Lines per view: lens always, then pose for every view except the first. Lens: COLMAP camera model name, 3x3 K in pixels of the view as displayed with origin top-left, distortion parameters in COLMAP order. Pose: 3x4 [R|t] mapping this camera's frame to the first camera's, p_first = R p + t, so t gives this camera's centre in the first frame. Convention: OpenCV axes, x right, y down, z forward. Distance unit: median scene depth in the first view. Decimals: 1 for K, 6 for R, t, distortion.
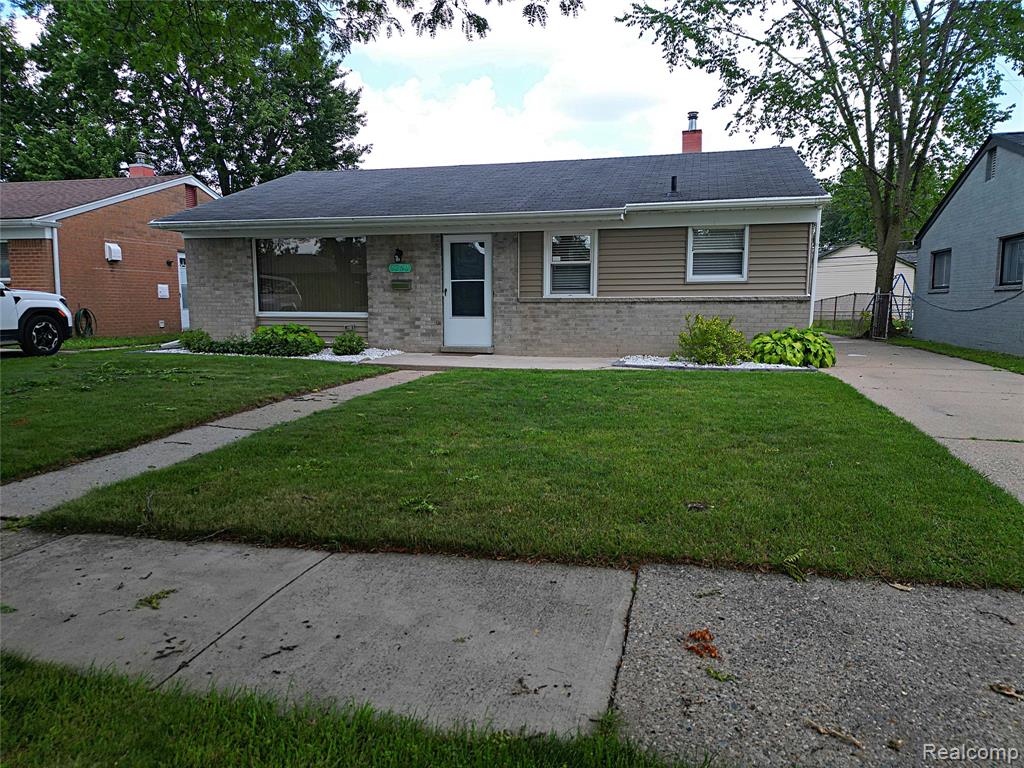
lens RADIAL K [[705.6, 0, 505.8], [0, 705.6, 387.9], [0, 0, 1]] dist [0.062210, -0.053331]
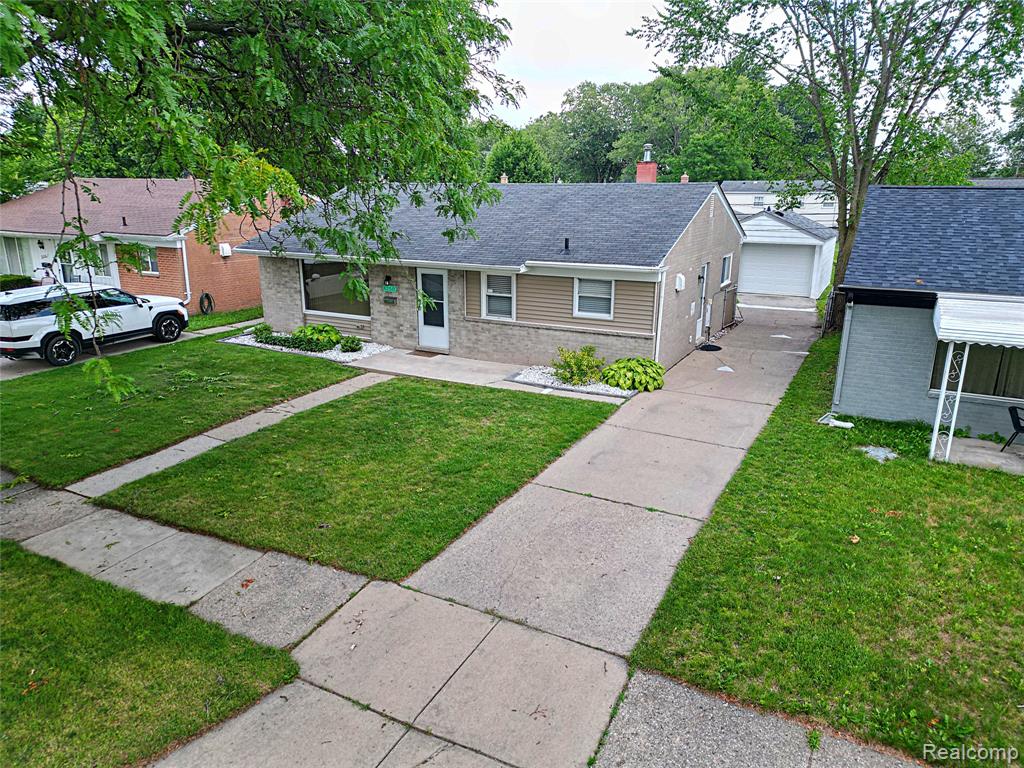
lens RADIAL K [[705.6, 0, 514.2], [0, 705.6, 385.1], [0, 0, 1]] dist [0.062210, -0.053331]
pose [[0.974516, 0.066288, -0.214302, 0.419475], [-0.033436, 0.987593, 0.153435, -0.211057], [0.221814, -0.142360, 0.964641, -0.339534]]
